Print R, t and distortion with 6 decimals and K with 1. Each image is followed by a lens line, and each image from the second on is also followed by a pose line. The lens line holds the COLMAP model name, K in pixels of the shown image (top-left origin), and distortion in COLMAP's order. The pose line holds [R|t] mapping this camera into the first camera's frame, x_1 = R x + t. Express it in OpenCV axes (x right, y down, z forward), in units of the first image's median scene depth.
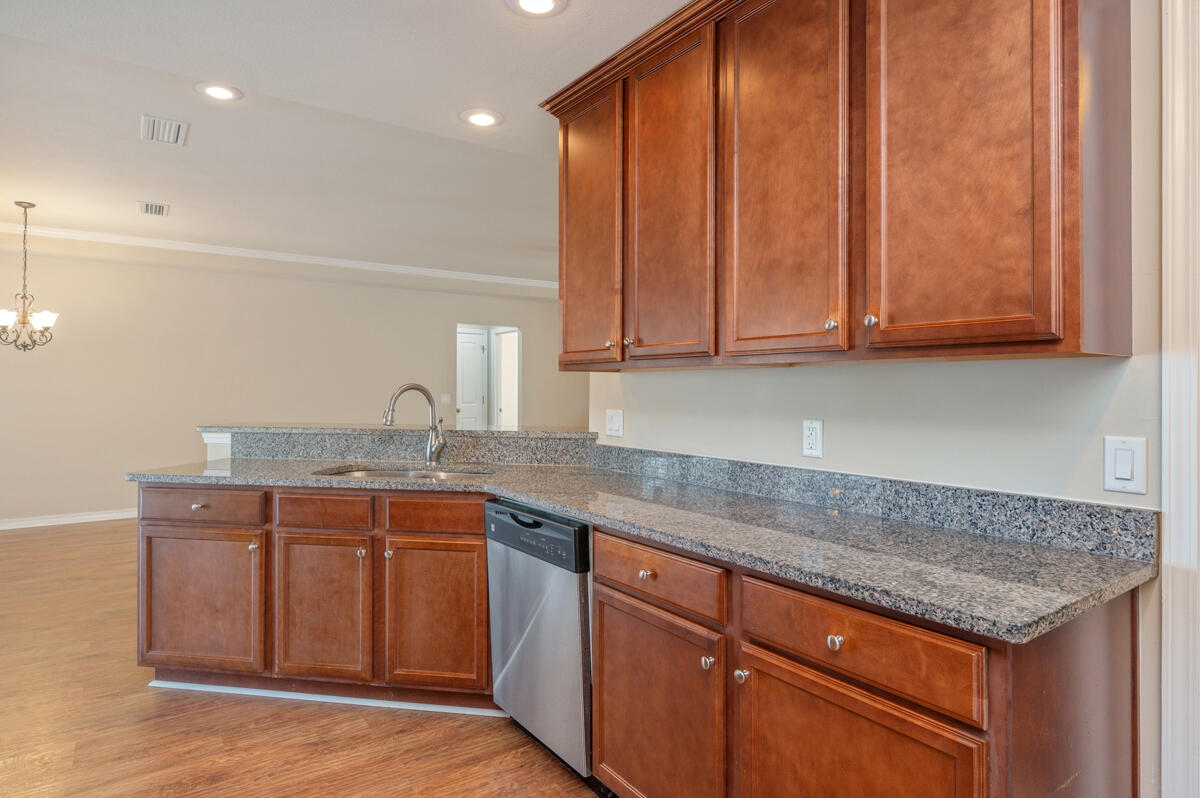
lens RADIAL K [[673.4, 0, 596.0], [0, 673.4, 390.3], [0, 0, 1]] dist [-0.001373, -0.003646]
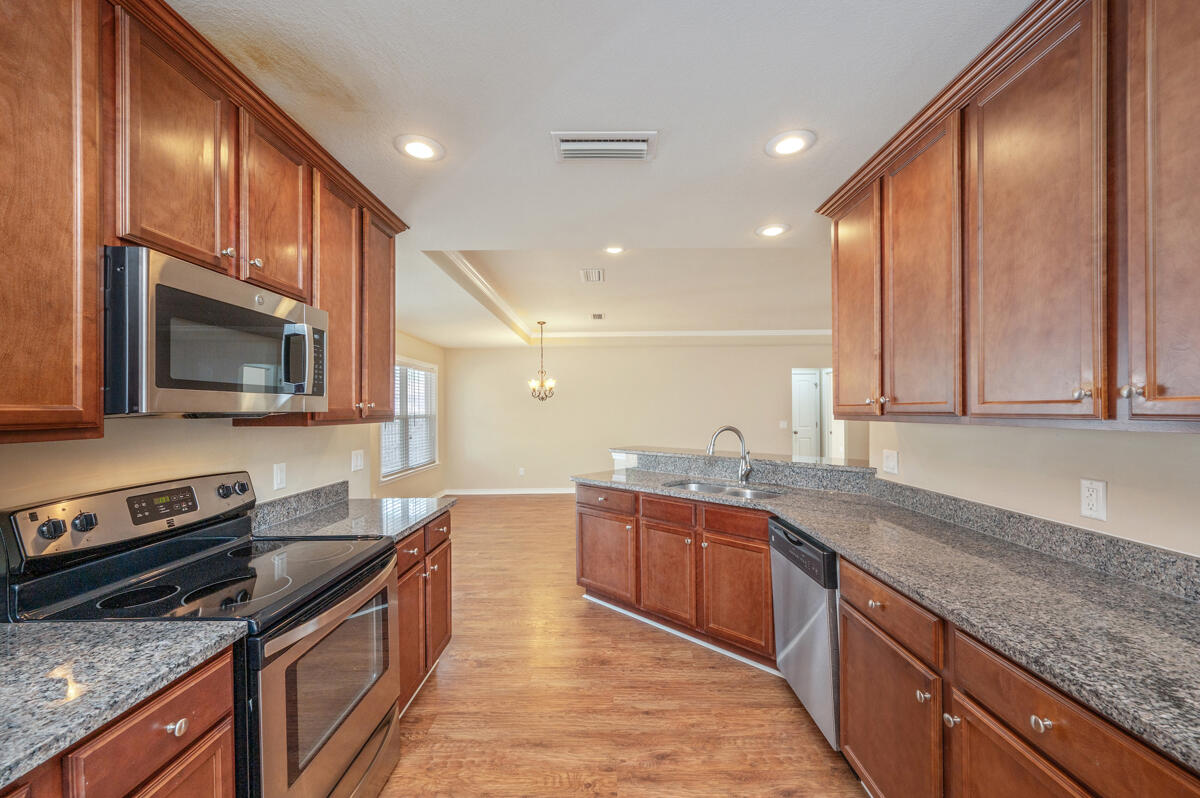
lens RADIAL K [[486.7, 0, 608.2], [0, 486.7, 407.7], [0, 0, 1]] dist [-0.003470, 0.001204]
pose [[0.803744, -0.007245, -0.594932, 0.168960], [0.013932, 0.999881, 0.006647, -0.071770], [0.594813, -0.013631, 0.803749, 0.021095]]
